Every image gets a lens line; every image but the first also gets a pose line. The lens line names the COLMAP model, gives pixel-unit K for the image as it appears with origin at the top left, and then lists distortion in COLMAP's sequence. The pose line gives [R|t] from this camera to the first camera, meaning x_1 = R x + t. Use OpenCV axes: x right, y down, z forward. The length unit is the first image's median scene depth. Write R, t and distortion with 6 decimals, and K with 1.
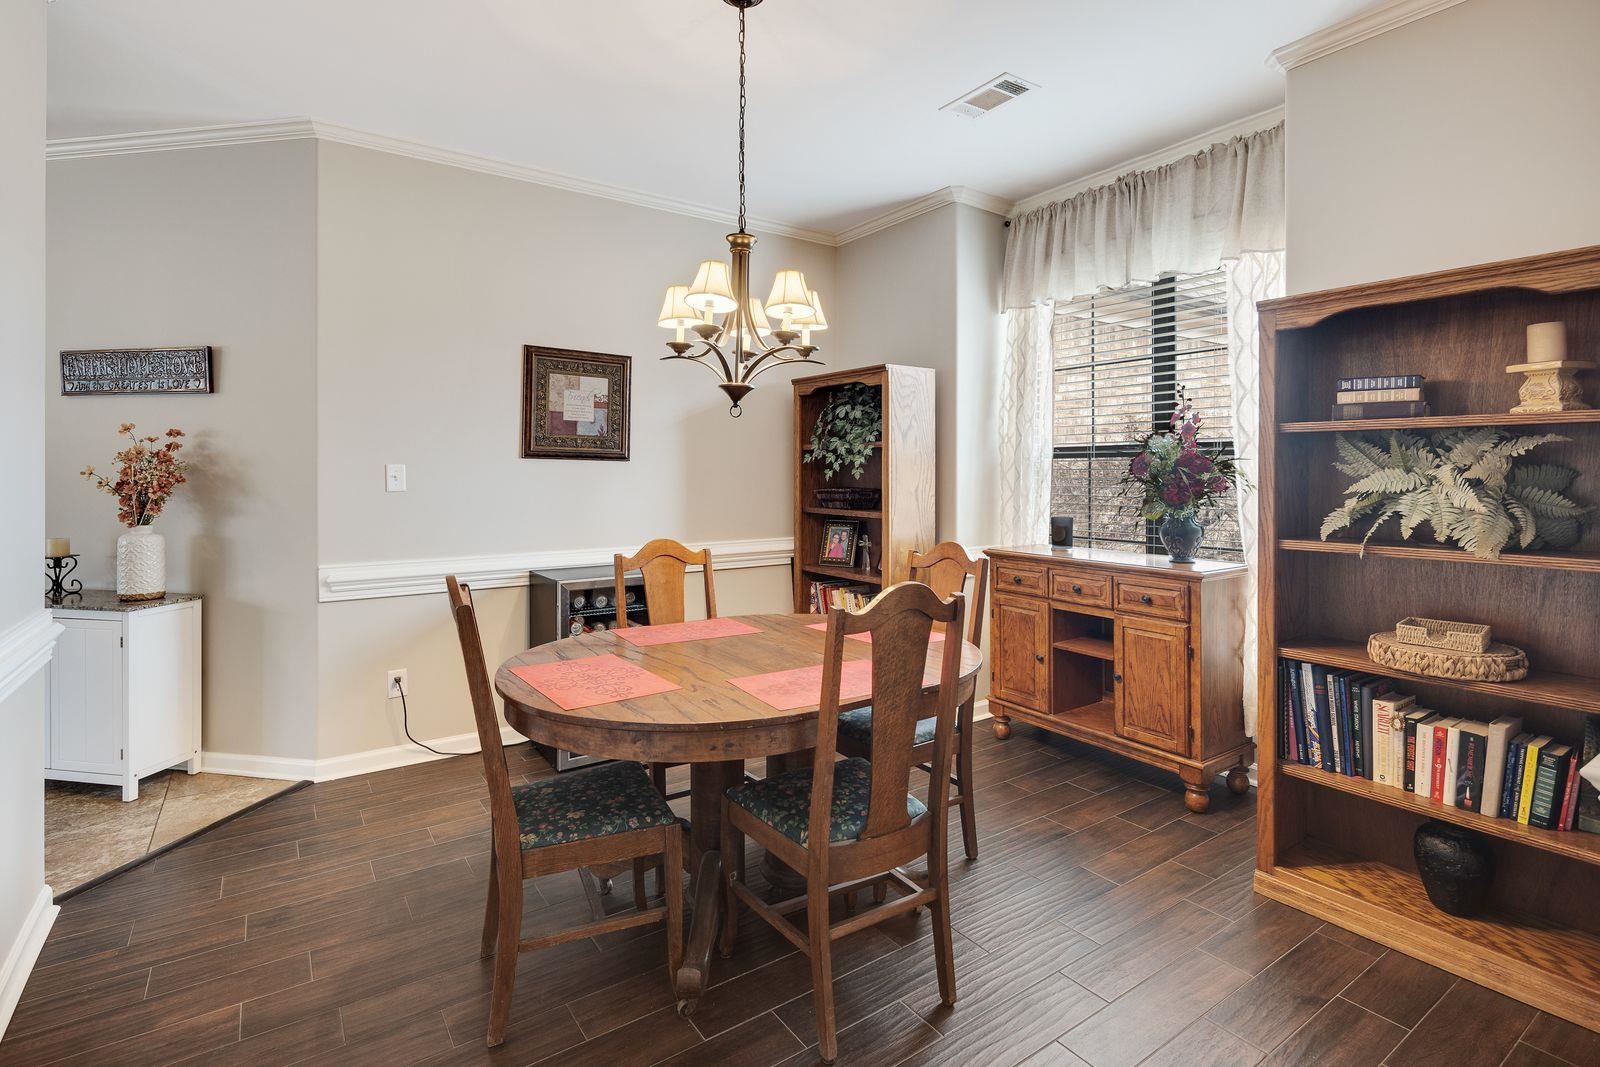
lens RADIAL K [[772.5, 0, 794.5], [0, 772.5, 473.1], [0, 0, 1]] dist [0.004169, -0.003471]
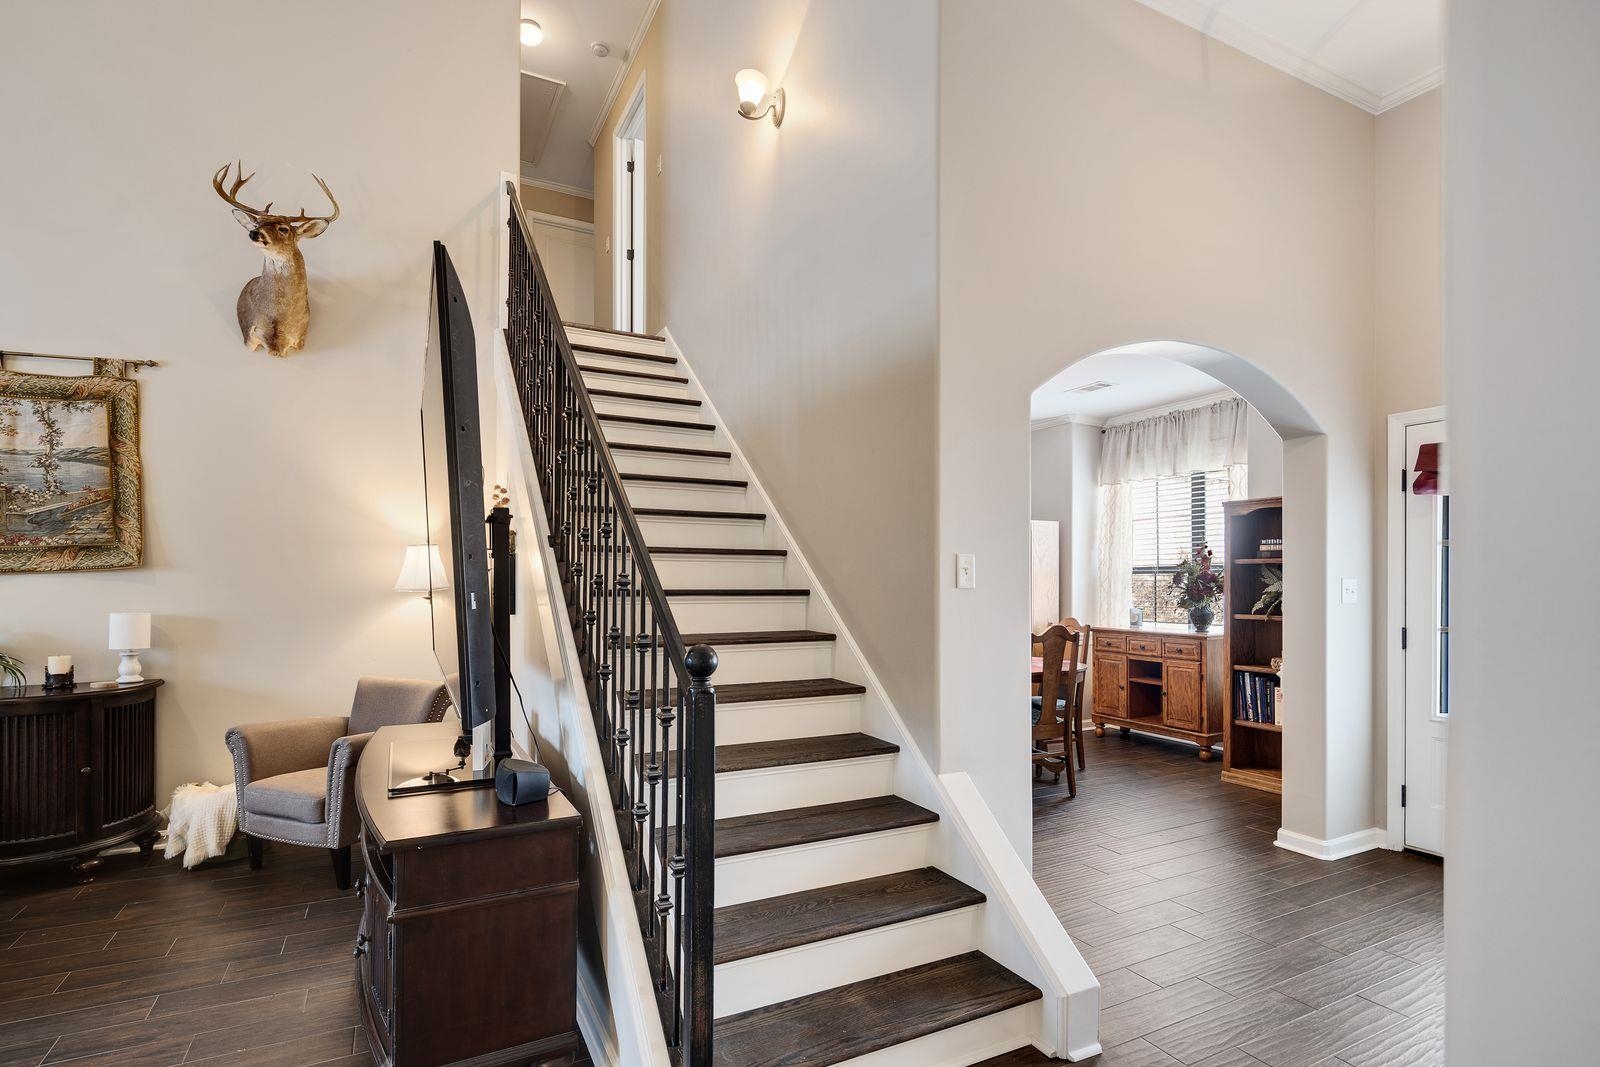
lens RADIAL K [[772.5, 0, 792.4], [0, 772.5, 580.2], [0, 0, 1]] dist [0.004169, -0.003471]
pose [[0.991662, -0.000172, -0.128869, -0.224973], [-0.000284, 0.999994, -0.003520, 0.000509], [0.128869, 0.003527, 0.991655, -0.948899]]
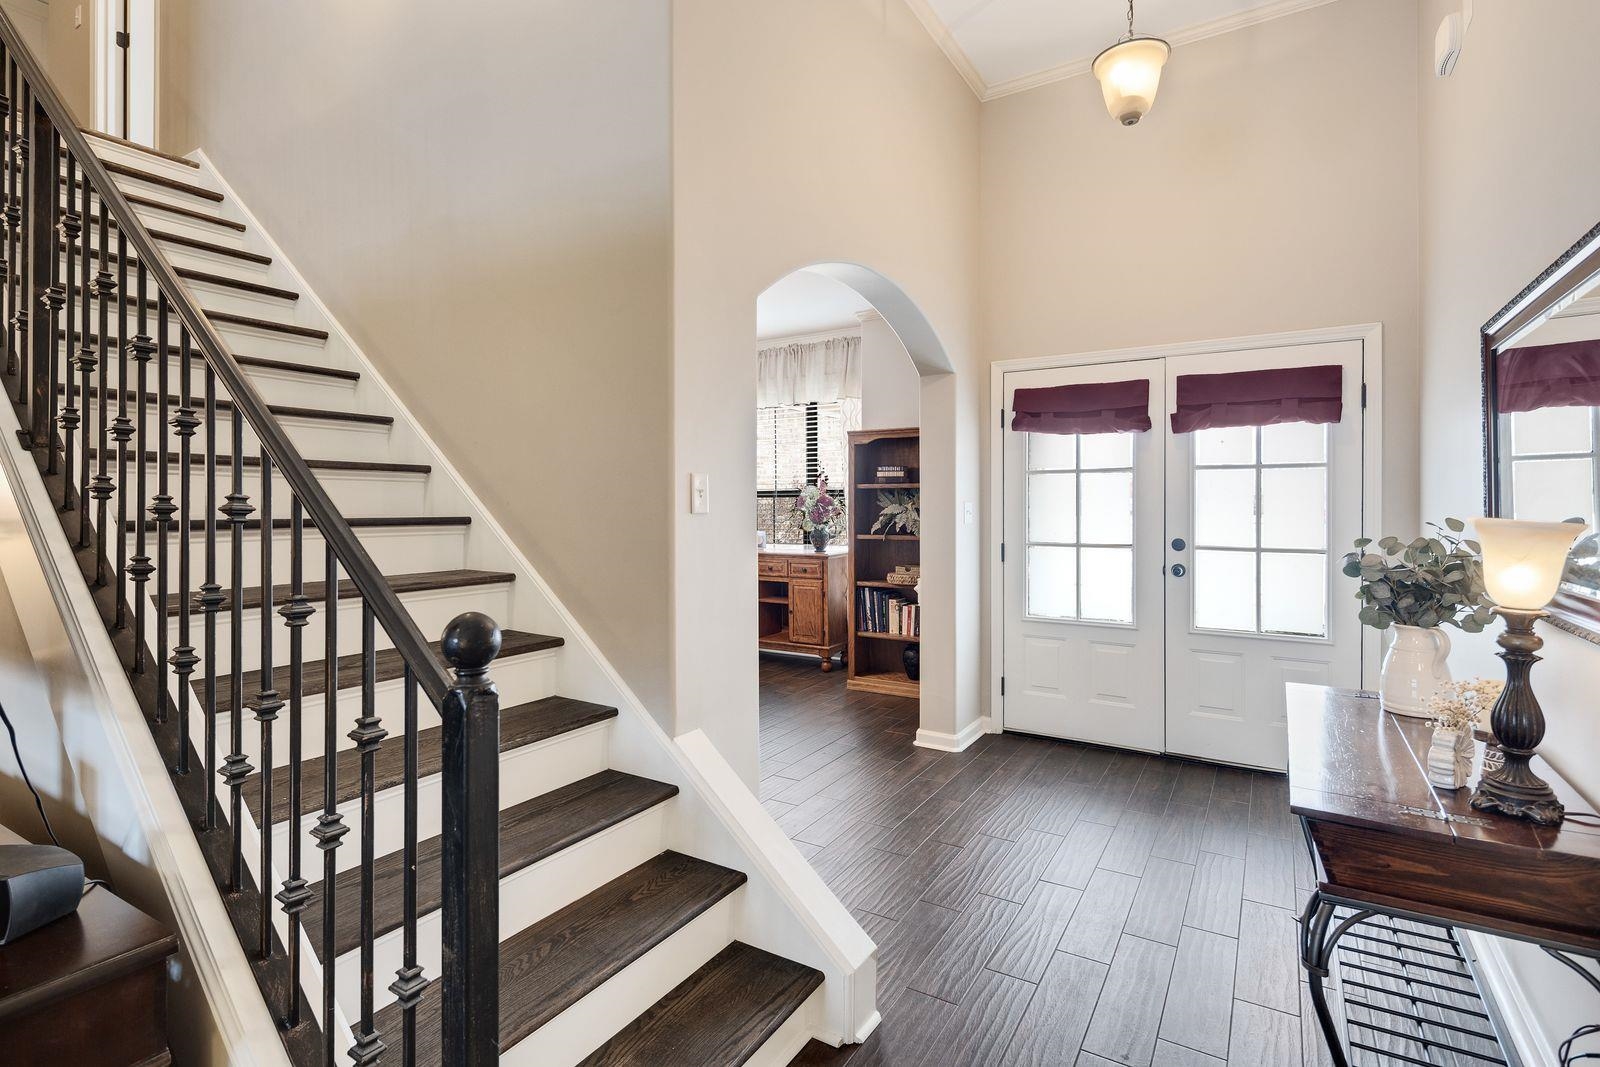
lens RADIAL K [[772.5, 0, 789.5], [0, 772.5, 506.8], [0, 0, 1]] dist [0.004169, -0.003471]
pose [[0.917123, -0.003708, 0.398587, -0.357018], [0.003526, 0.999993, 0.001189, -0.000761], [-0.398589, 0.000315, 0.917130, -0.779266]]
